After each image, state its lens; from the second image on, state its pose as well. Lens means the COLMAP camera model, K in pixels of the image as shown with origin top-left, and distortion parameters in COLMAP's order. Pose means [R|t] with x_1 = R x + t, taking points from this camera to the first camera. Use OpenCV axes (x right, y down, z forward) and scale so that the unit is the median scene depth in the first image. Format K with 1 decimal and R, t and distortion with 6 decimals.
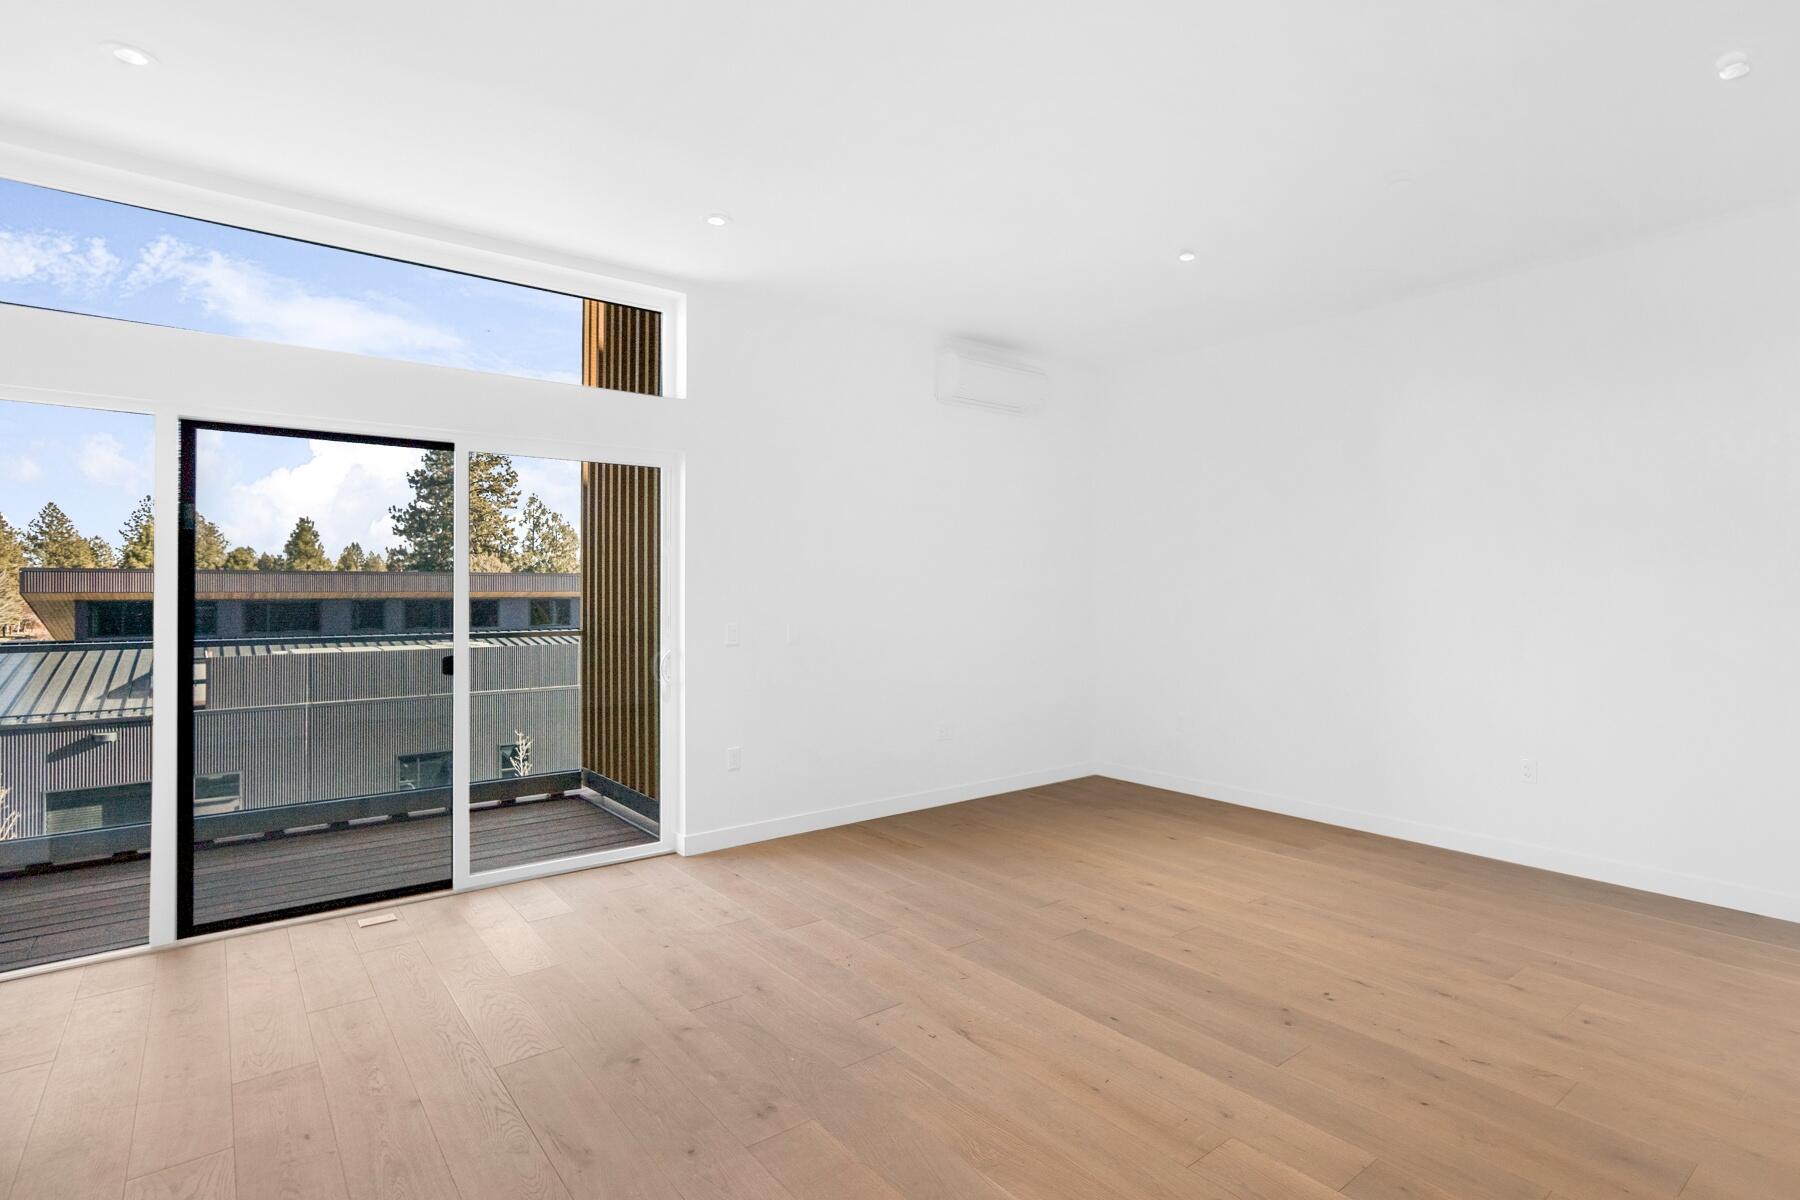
lens RADIAL K [[867.9, 0, 925.6], [0, 867.9, 595.4], [0, 0, 1]] dist [0.001320, 0.000925]
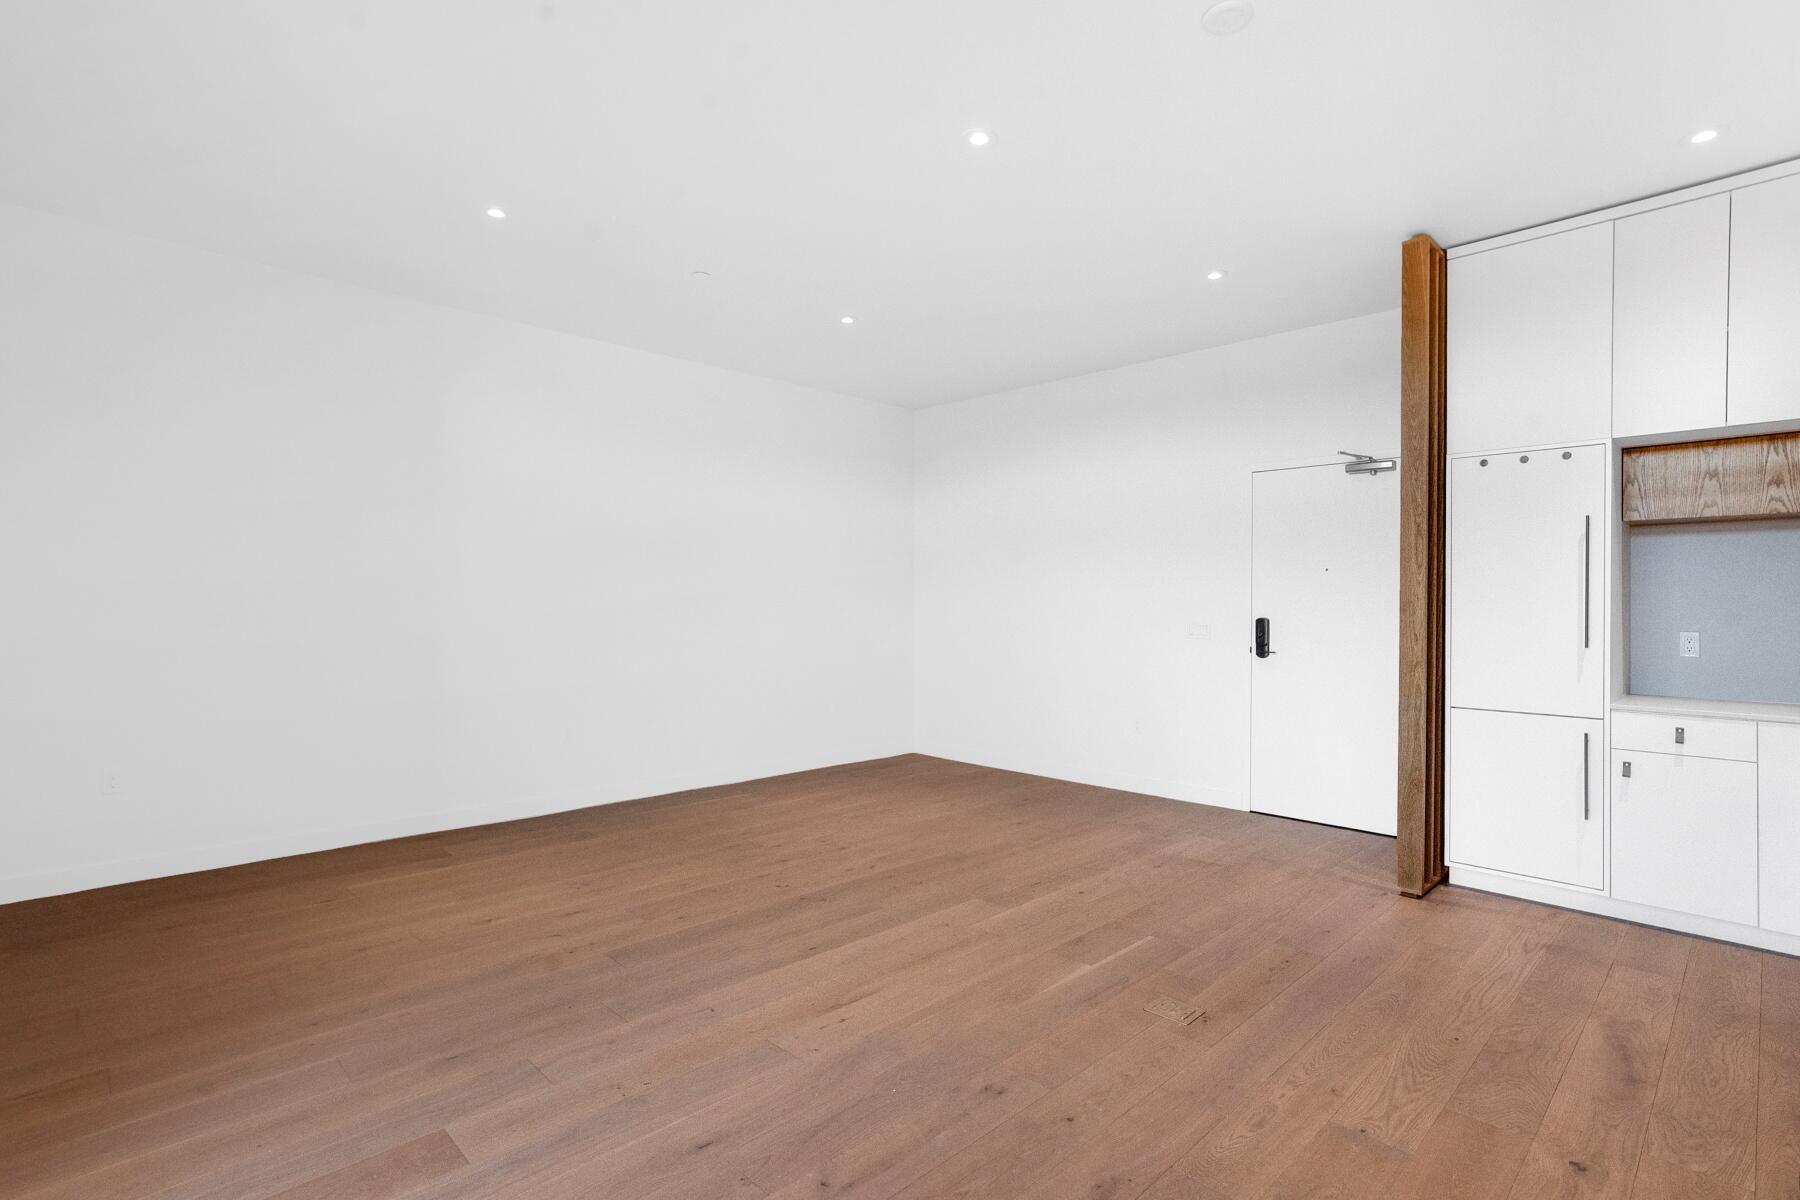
lens RADIAL K [[867.9, 0, 925.6], [0, 867.9, 595.4], [0, 0, 1]] dist [0.001320, 0.000925]
pose [[-0.095973, 0.013413, 0.995294, -0.798839], [-0.002254, 0.999904, -0.013693, 0.021065], [-0.995381, -0.003557, -0.095934, 0.789920]]
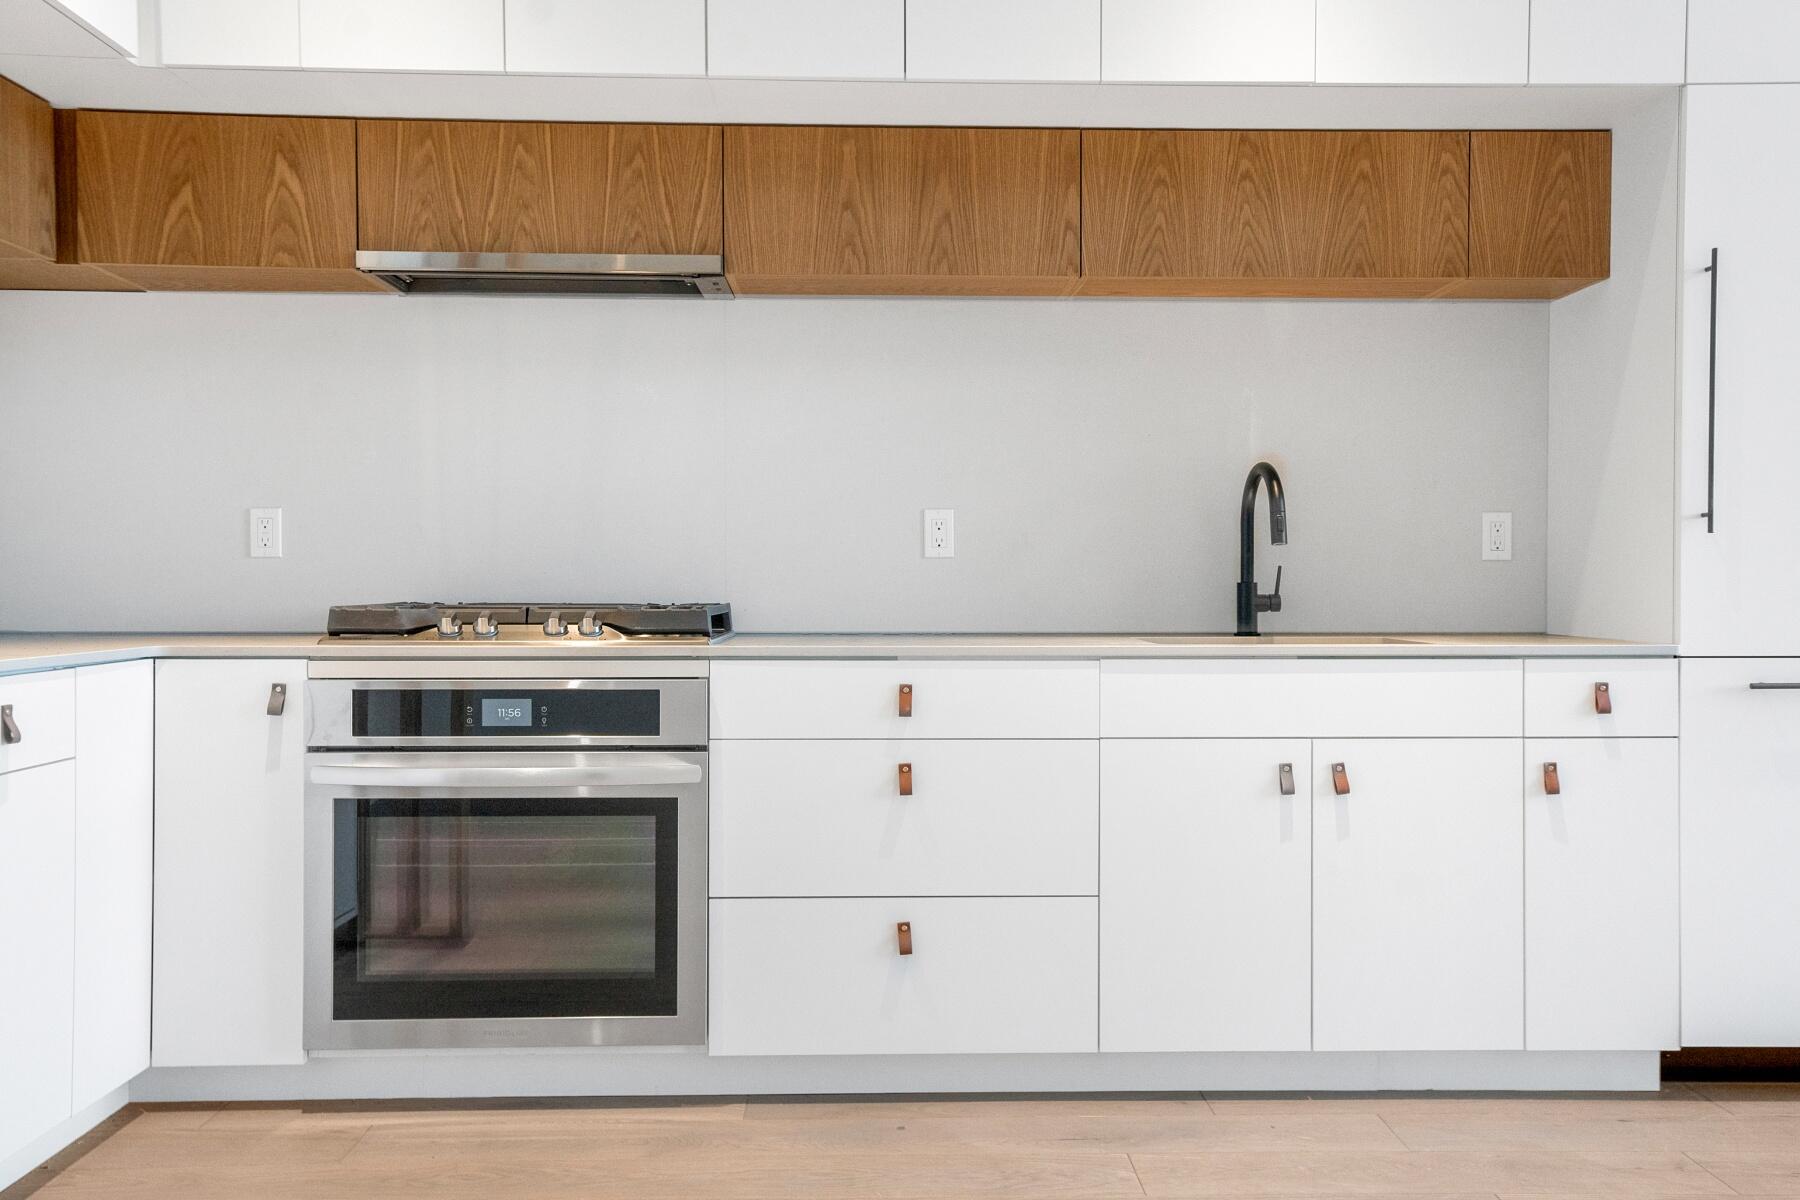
lens RADIAL K [[1591.3, 0, 900.0], [0, 1591.3, 600.0], [0, 0, 1]] dist [0.037392, 0.013210]
pose [[-0.596108, 0.008300, -0.802861, 0.434449], [-0.000879, 0.999939, 0.010990, 0.093841], [0.802904, 0.007257, -0.596065, 0.656301]]
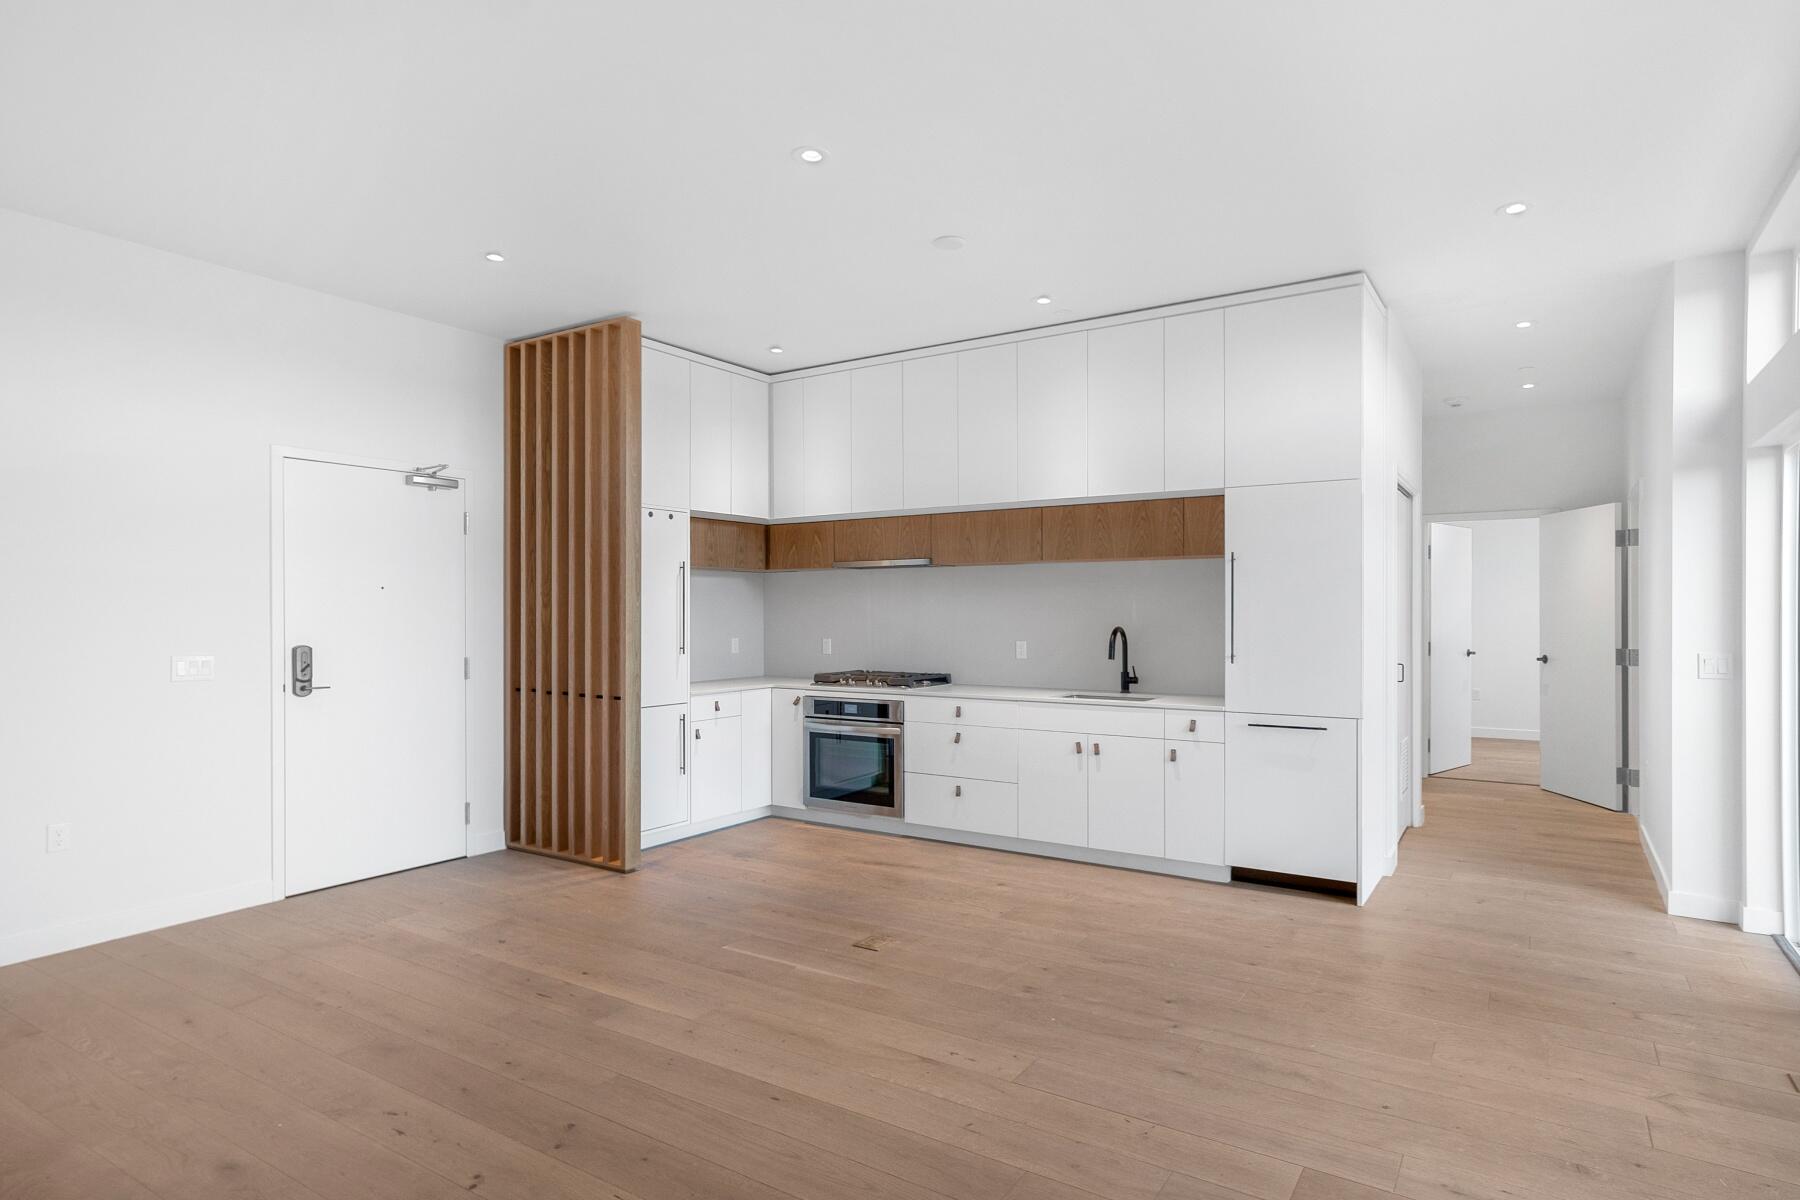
lens RADIAL K [[1017.6, 0, 900.0], [0, 1017.6, 600.0], [0, 0, 1]] dist [-0.000830, -0.000076]
pose [[-0.952241, 0.002851, -0.305336, 0.339230], [0.004753, 0.999974, -0.005487, -0.013320], [0.305312, -0.006676, -0.952229, 1.669742]]
